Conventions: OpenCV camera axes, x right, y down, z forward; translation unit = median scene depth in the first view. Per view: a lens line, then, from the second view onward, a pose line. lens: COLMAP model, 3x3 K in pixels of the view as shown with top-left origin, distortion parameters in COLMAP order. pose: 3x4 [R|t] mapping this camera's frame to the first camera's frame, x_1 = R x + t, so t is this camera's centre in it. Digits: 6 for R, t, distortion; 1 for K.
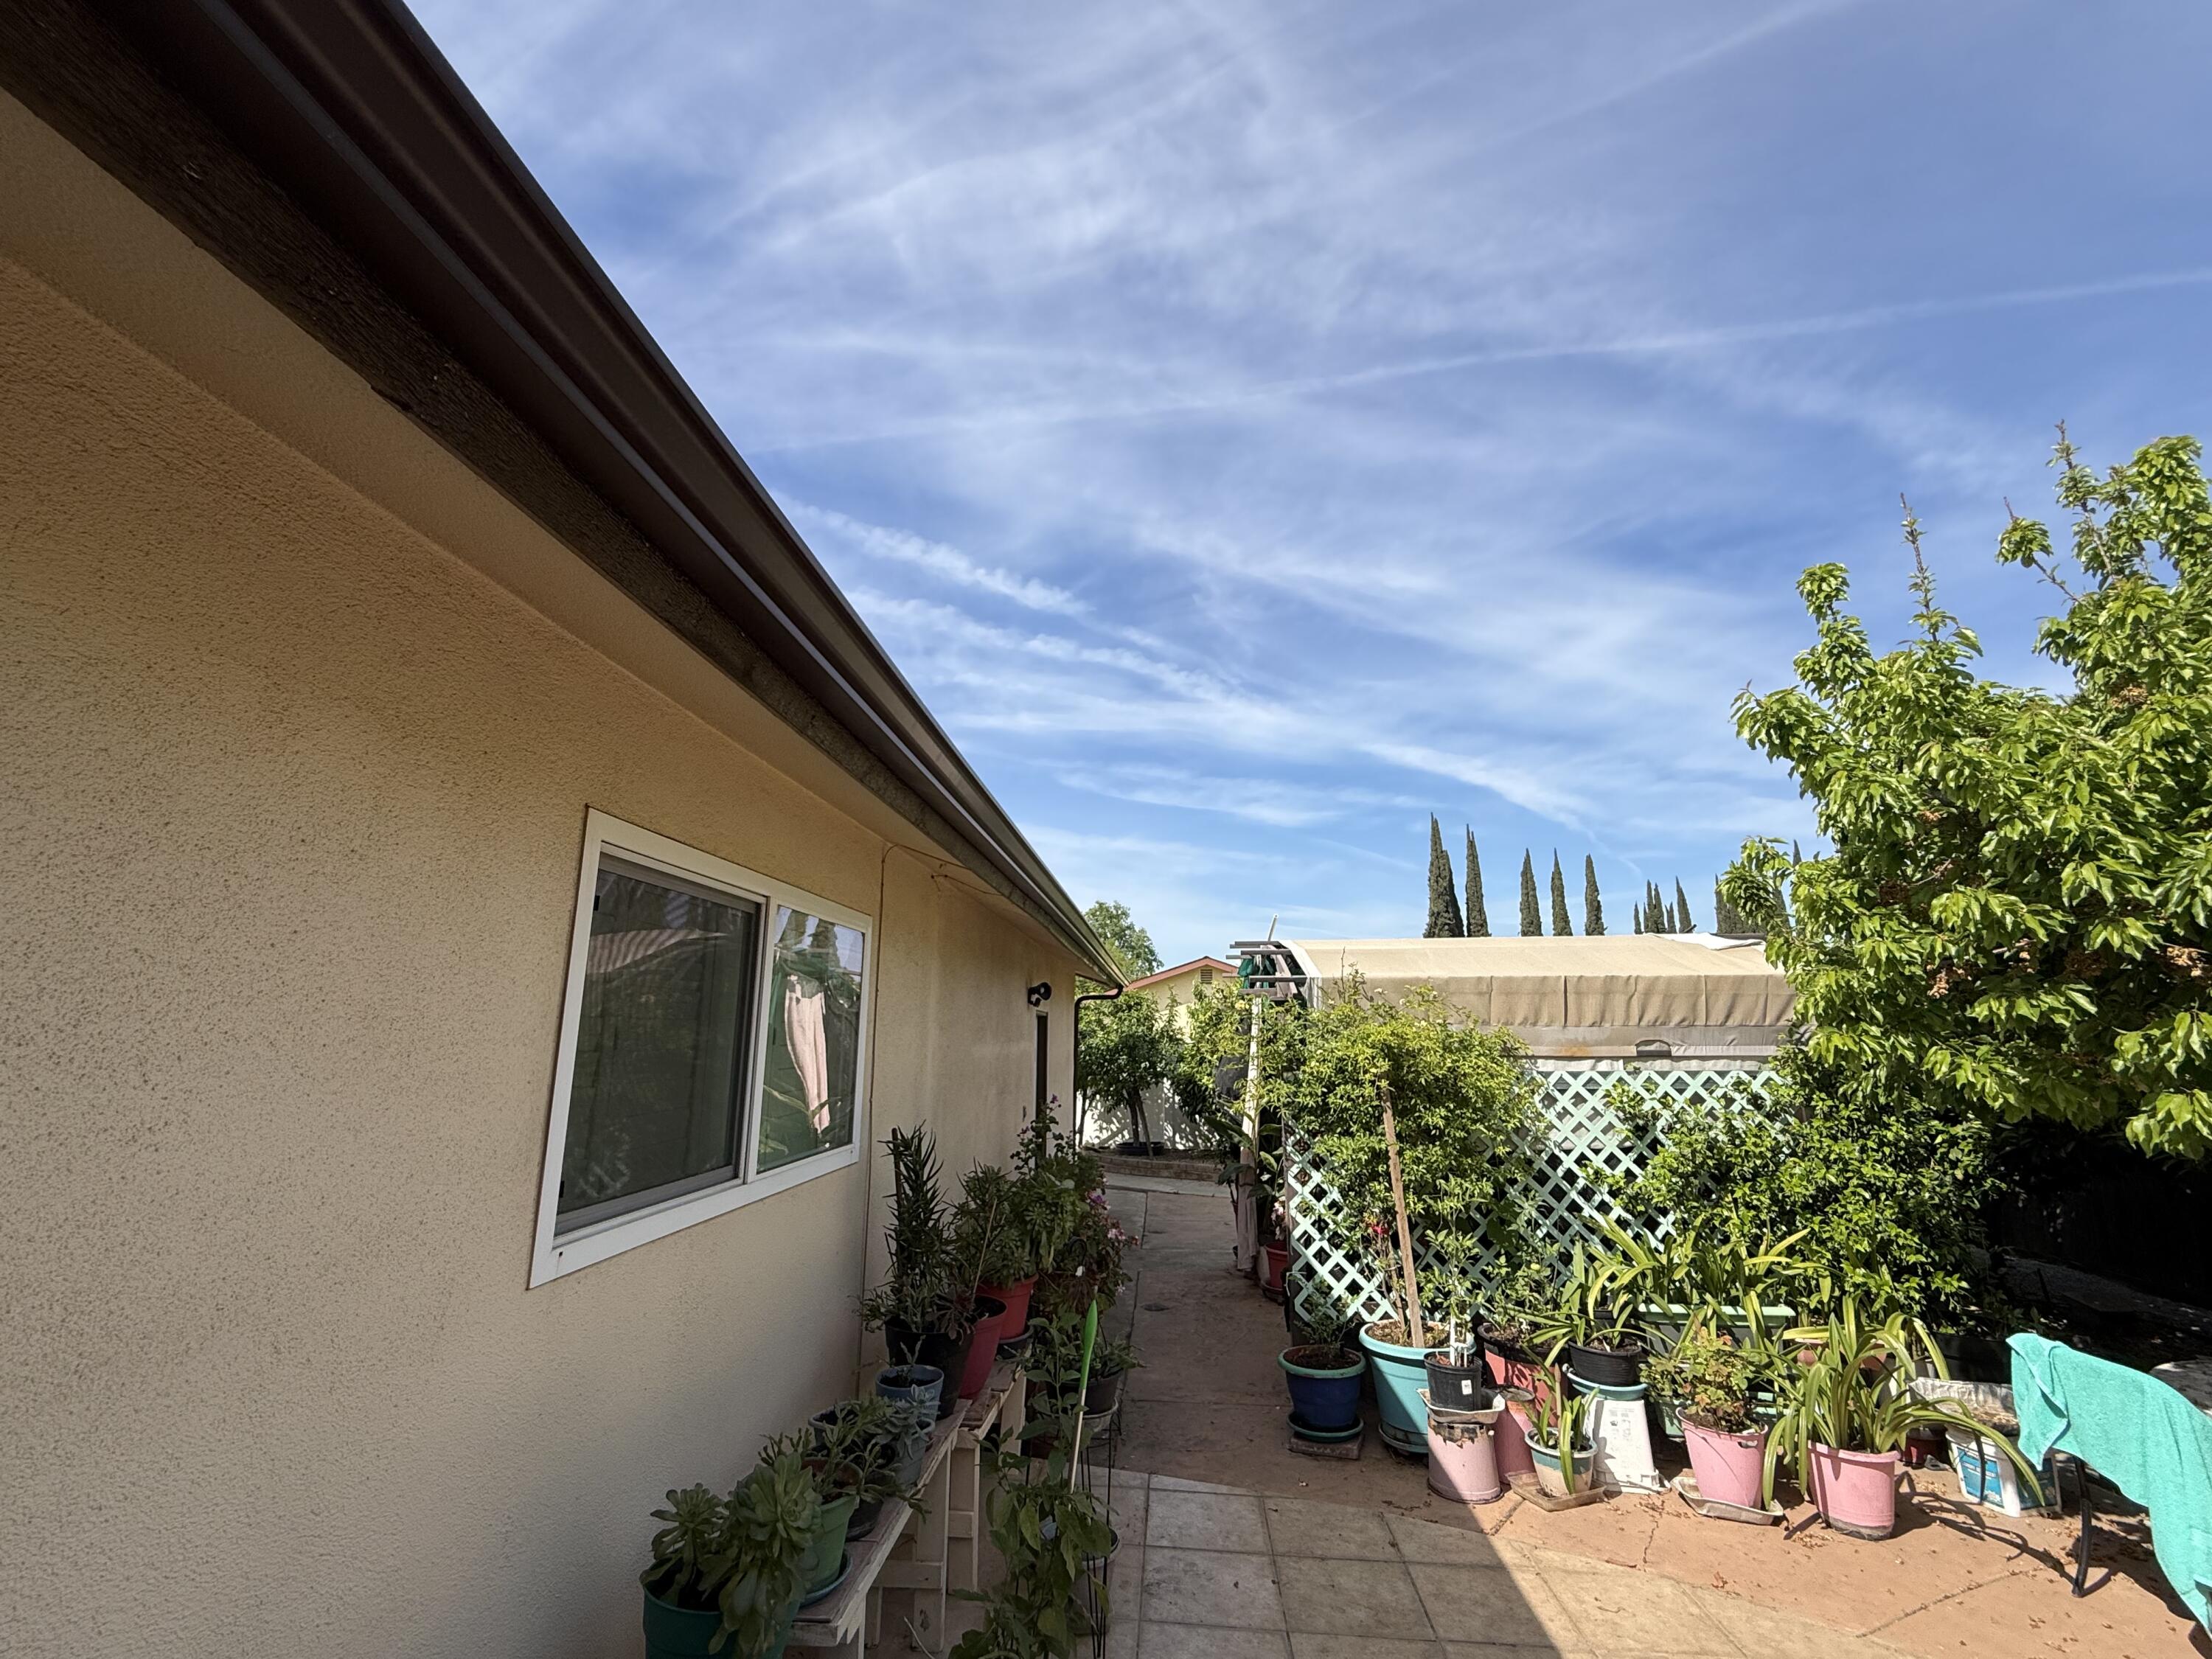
lens RADIAL K [[955.7, 0, 1096.5], [0, 955.7, 838.4], [0, 0, 1]] dist [0.007116, -0.000783]
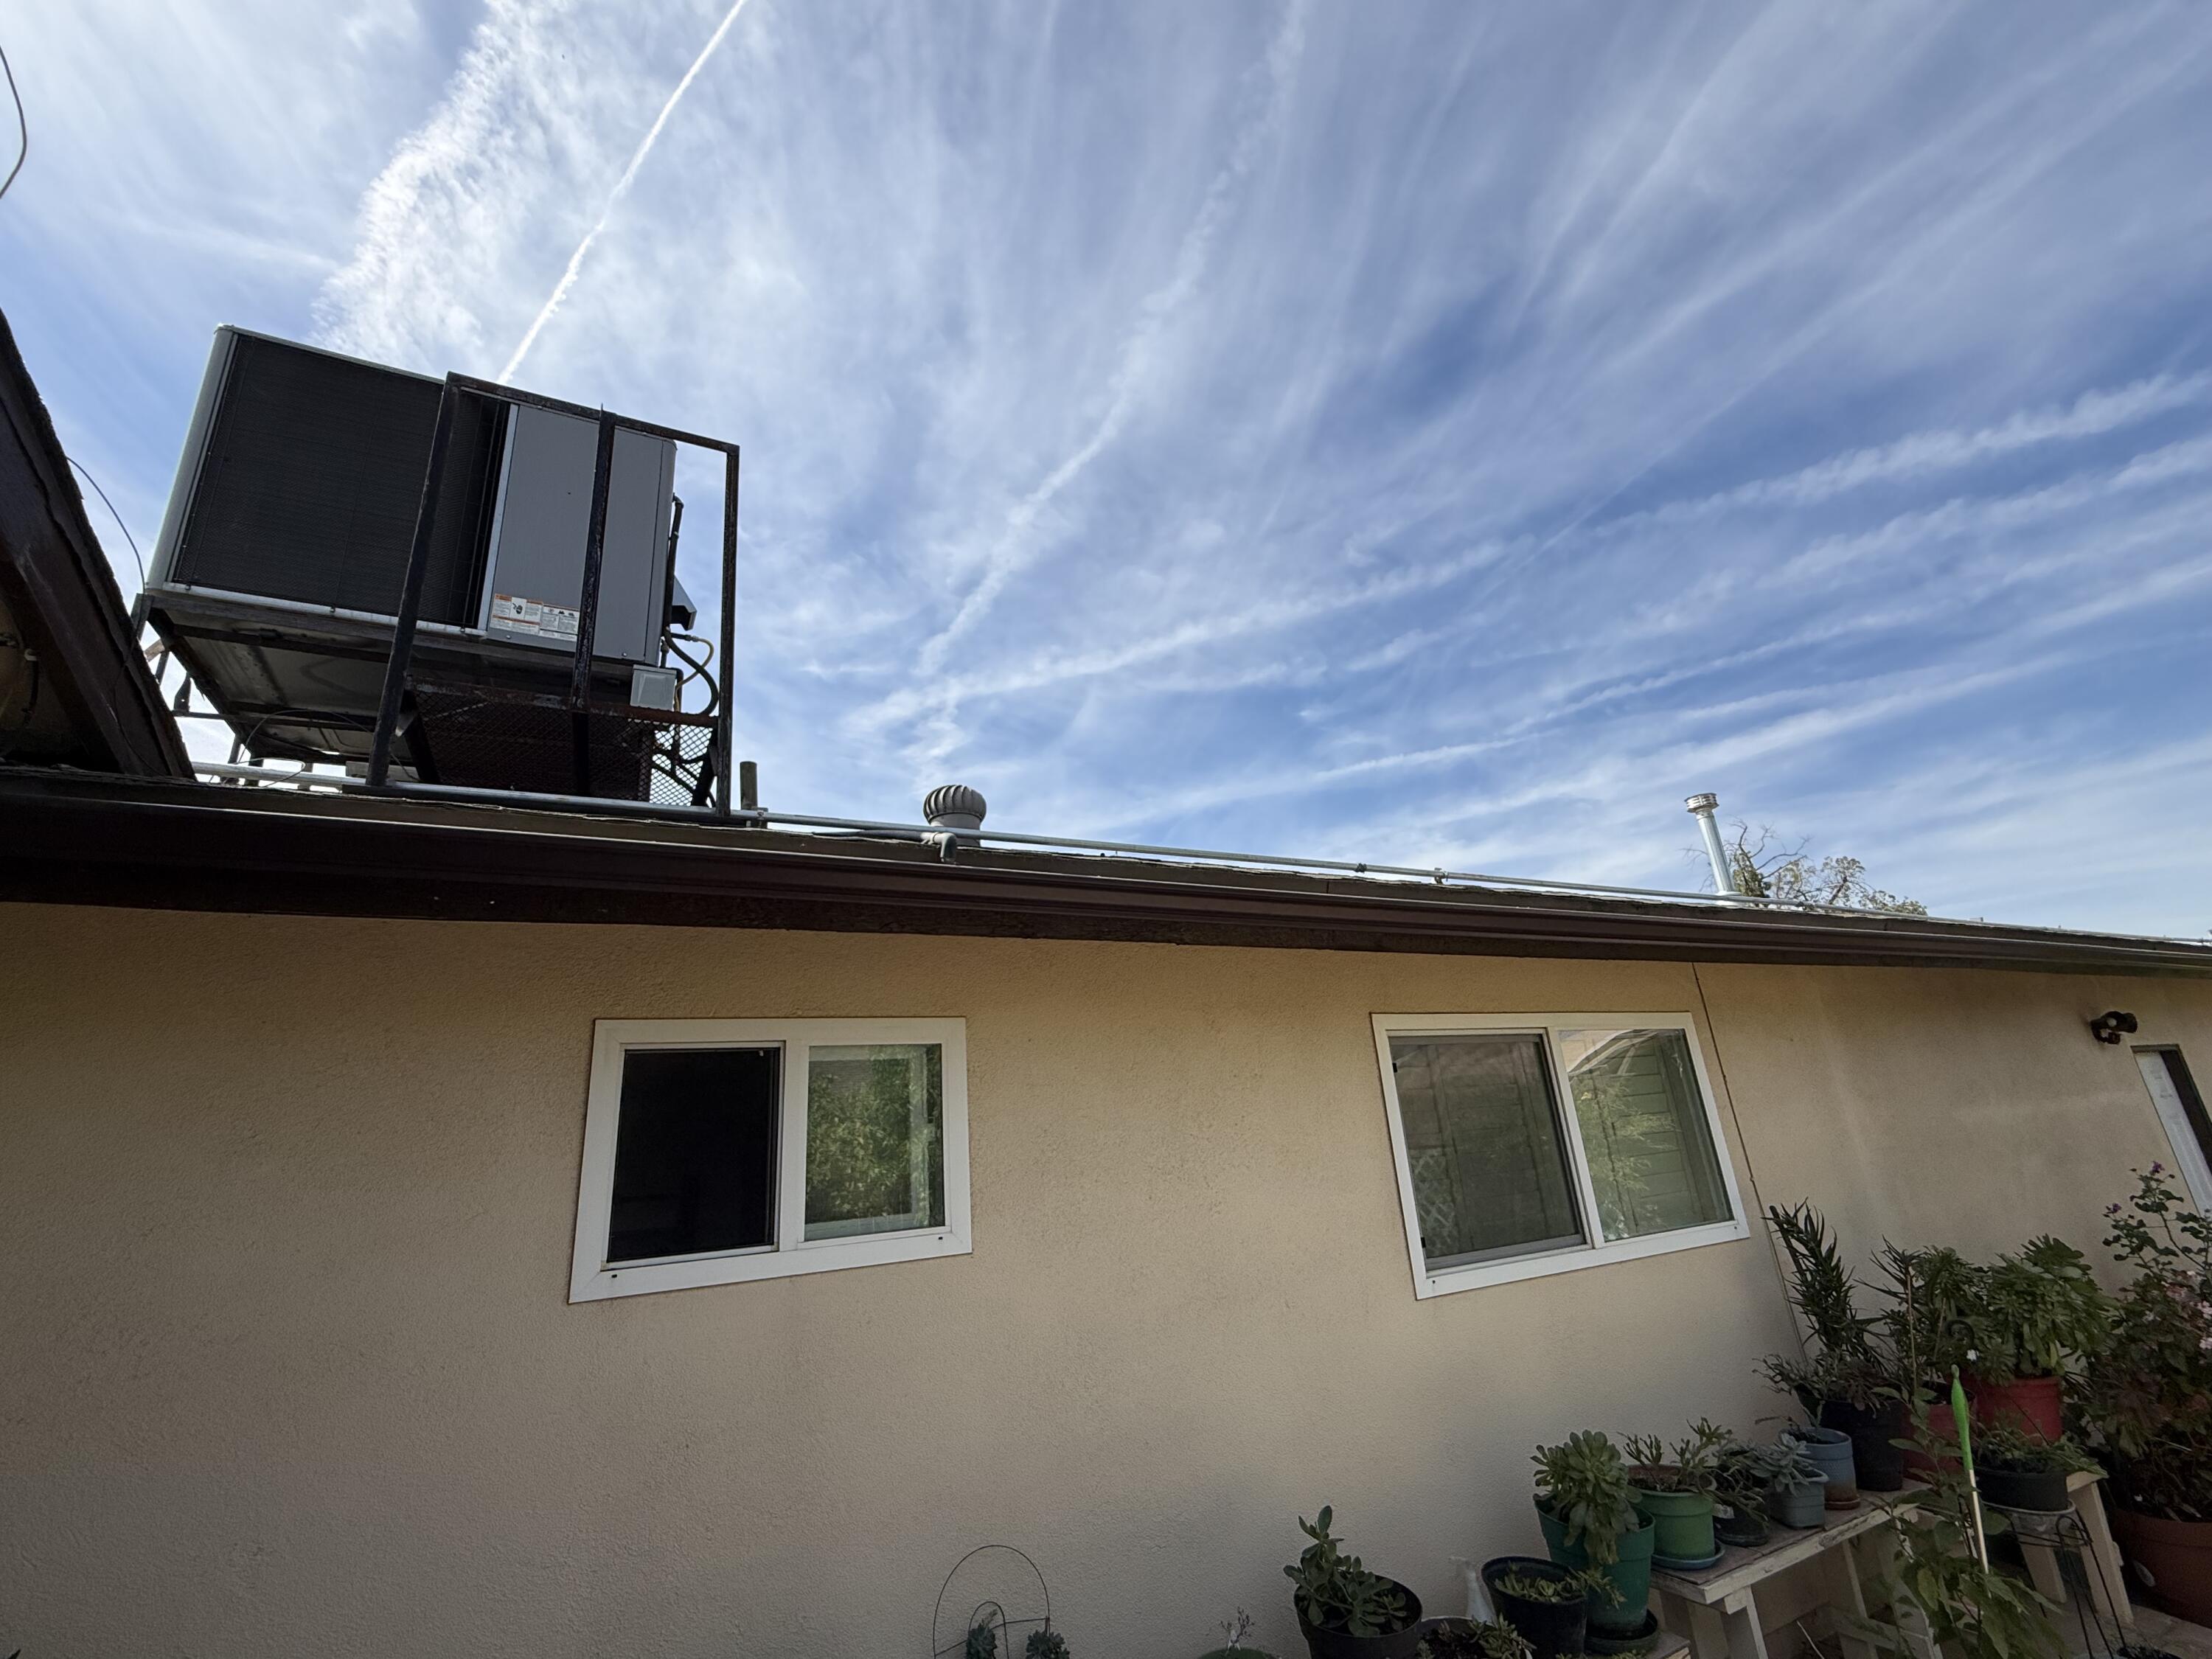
lens RADIAL K [[955.7, 0, 1105.0], [0, 955.7, 831.2], [0, 0, 1]] dist [0.007116, -0.000783]
pose [[0.521740, -0.316366, -0.792275, 0.546915], [0.251530, 0.944459, -0.211494, -0.078938], [0.815181, -0.088936, 0.572338, -0.274861]]
